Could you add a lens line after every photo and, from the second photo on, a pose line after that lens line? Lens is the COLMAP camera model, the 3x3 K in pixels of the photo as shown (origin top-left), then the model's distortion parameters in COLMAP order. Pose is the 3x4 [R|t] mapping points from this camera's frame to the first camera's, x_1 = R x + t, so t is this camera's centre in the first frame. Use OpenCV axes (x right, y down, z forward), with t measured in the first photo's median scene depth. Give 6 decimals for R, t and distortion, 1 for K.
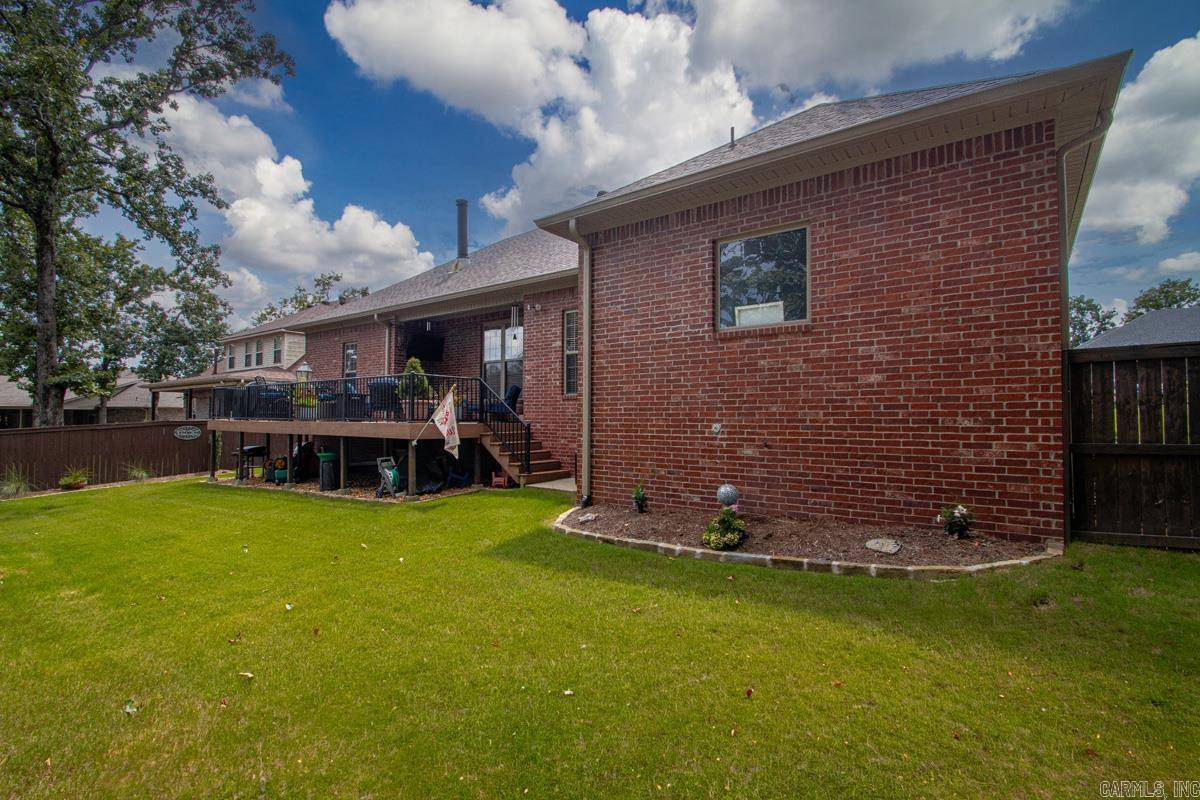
lens RADIAL K [[591.8, 0, 606.6], [0, 591.8, 403.8], [0, 0, 1]] dist [-0.004581, -0.008428]
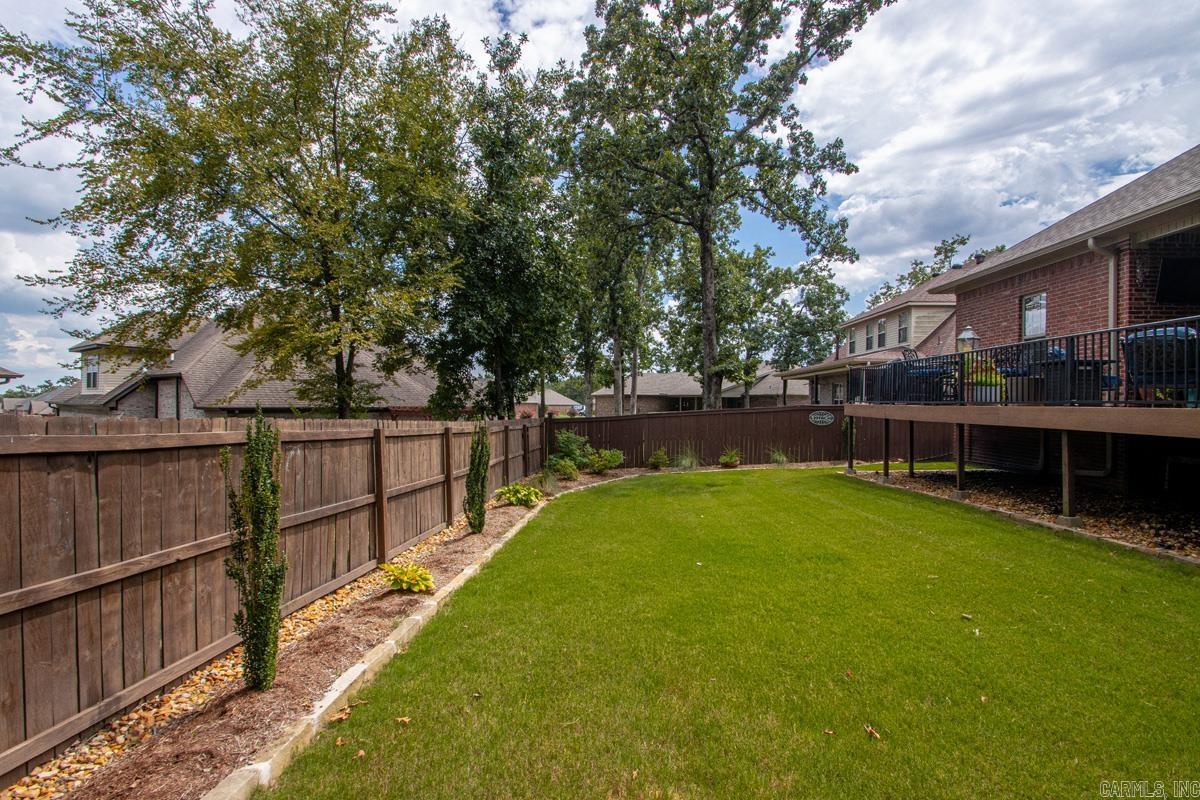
lens RADIAL K [[565.8, 0, 599.0], [0, 565.8, 405.5], [0, 0, 1]] dist [0.005638, -0.012983]
pose [[0.572187, 0.002932, -0.820118, -0.298013], [0.018022, 0.999707, 0.016148, 0.013247], [0.819925, -0.024019, 0.571967, 0.323525]]
